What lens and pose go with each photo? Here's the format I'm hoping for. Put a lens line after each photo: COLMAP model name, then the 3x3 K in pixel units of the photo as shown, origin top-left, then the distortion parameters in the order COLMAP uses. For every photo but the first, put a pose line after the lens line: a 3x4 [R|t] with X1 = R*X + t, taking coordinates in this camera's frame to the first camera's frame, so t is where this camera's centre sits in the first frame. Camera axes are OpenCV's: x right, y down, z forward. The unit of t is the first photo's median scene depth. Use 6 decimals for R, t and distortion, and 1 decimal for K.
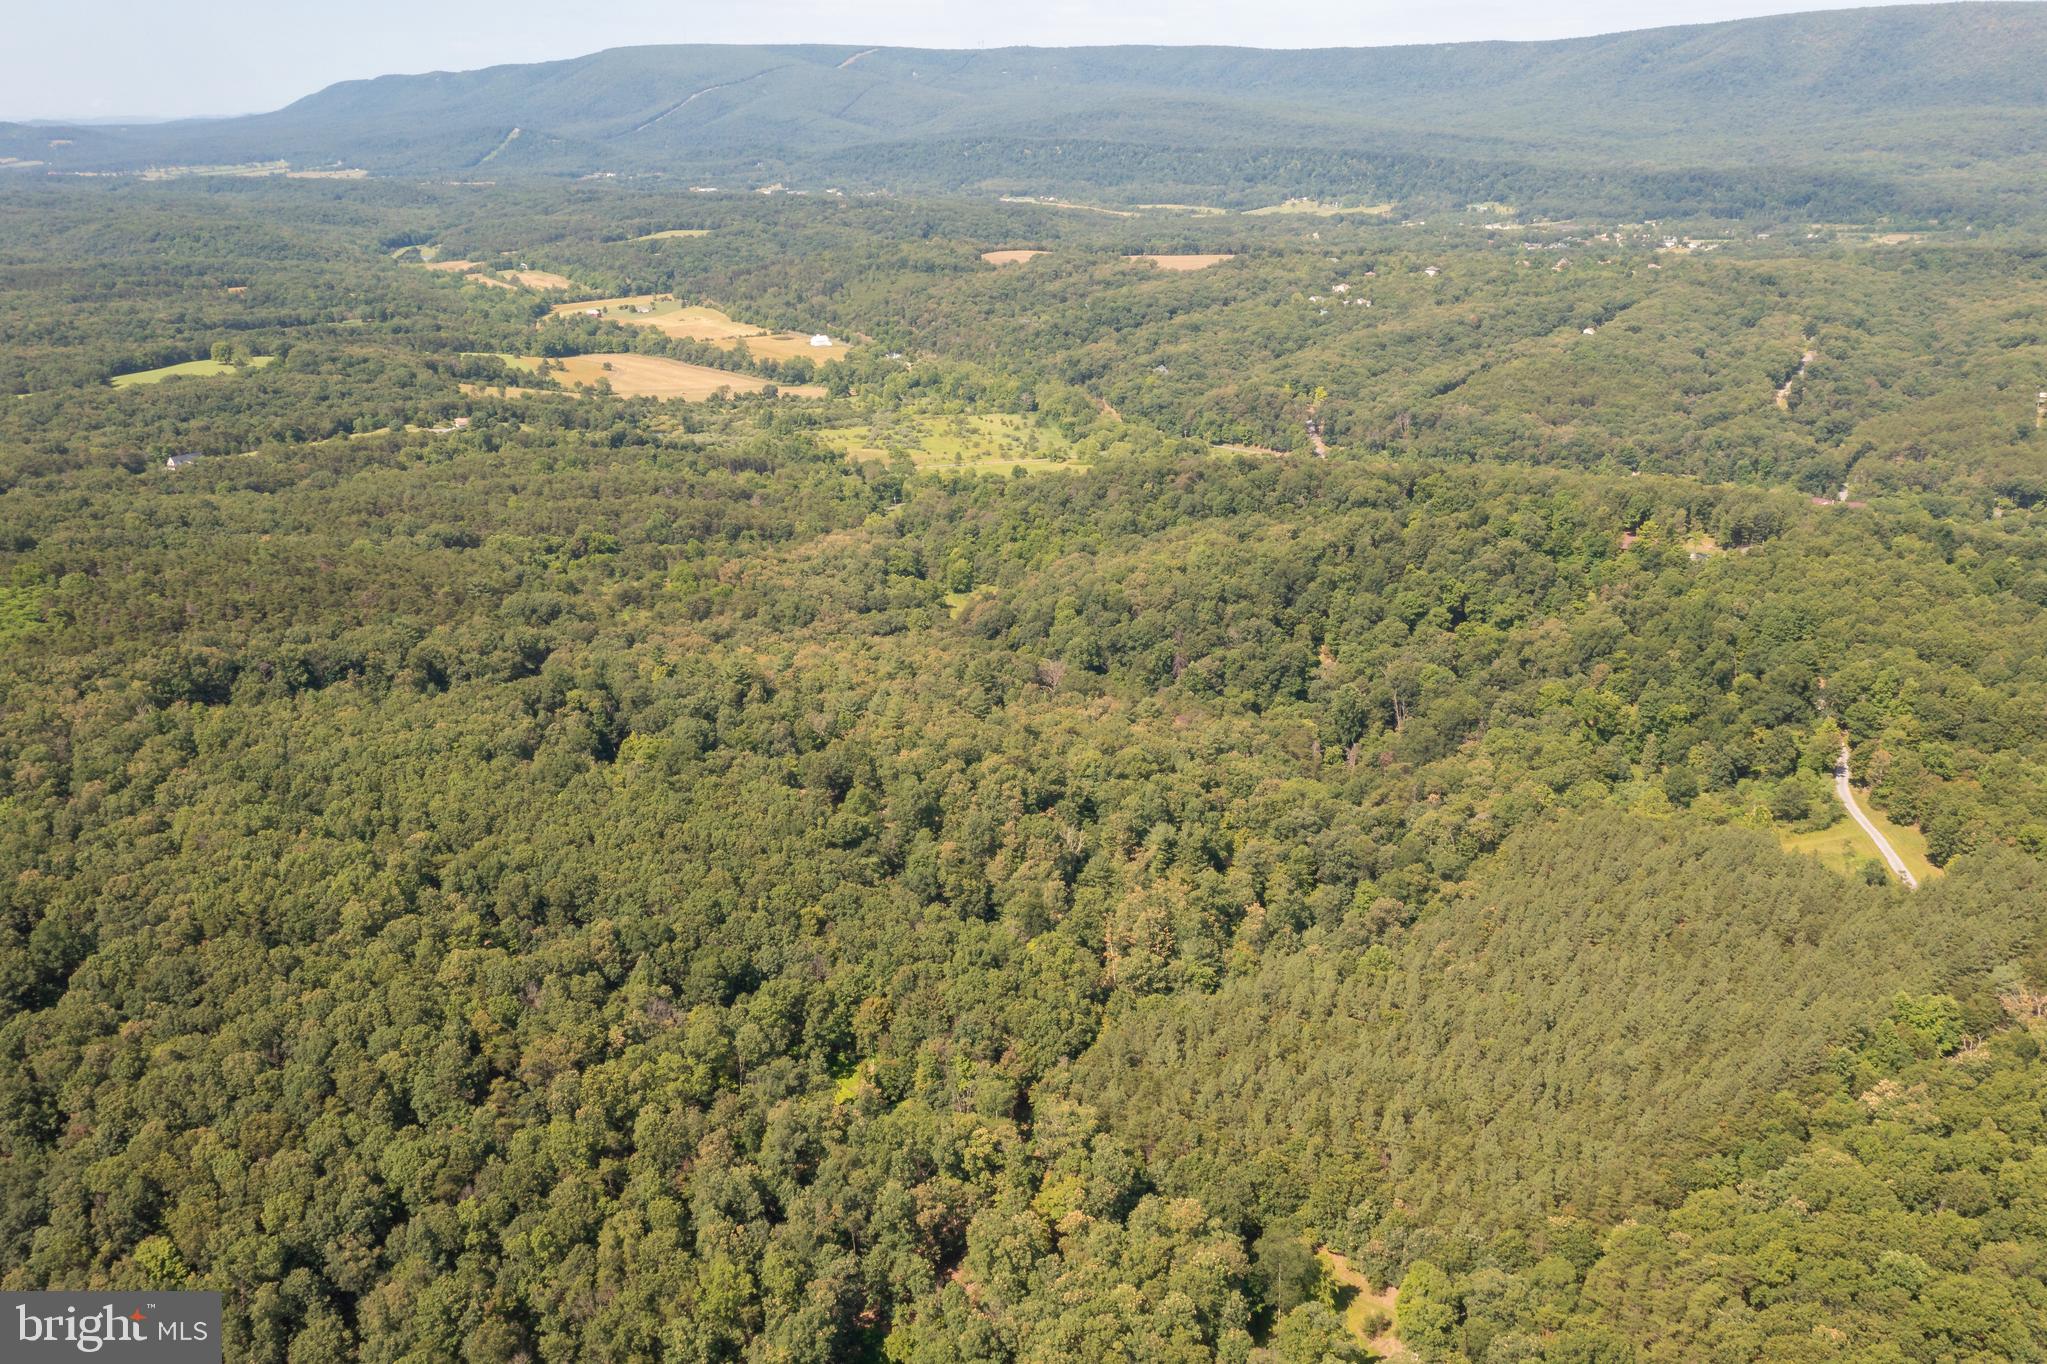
lens RADIAL K [[1661.3, 0, 1029.7], [0, 1661.3, 682.2], [0, 0, 1]] dist [-0.012258, 0.011438]
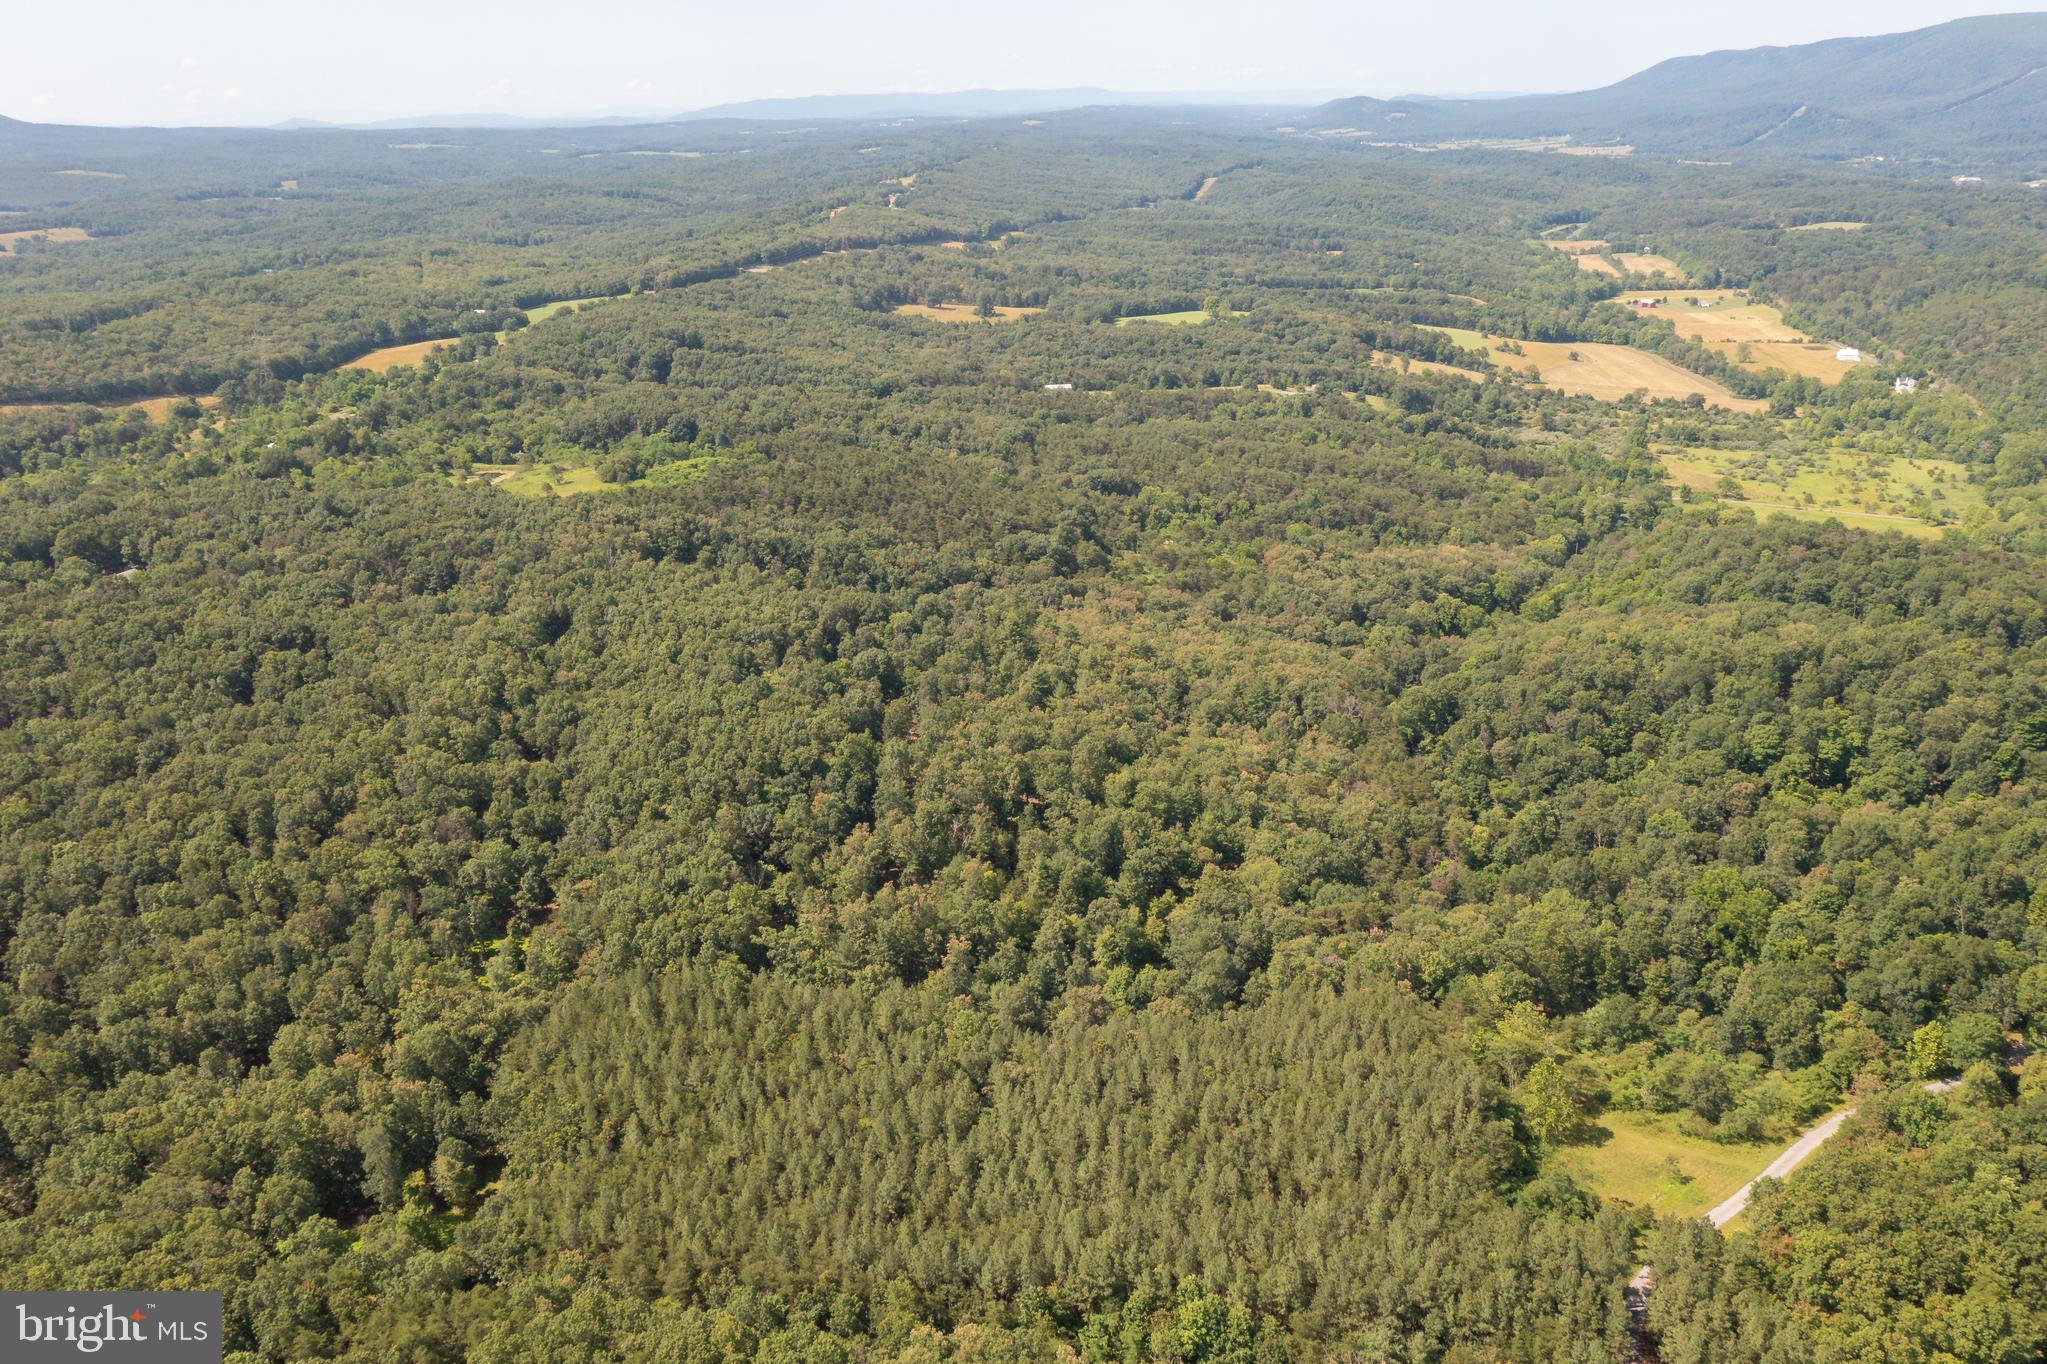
lens RADIAL K [[1661.3, 0, 1029.7], [0, 1661.3, 682.2], [0, 0, 1]] dist [-0.012258, 0.011438]
pose [[0.726311, 0.231278, -0.647289, 0.110603], [-0.222970, 0.970046, 0.096409, -0.017589], [0.650198, 0.074303, 0.756123, 0.049009]]
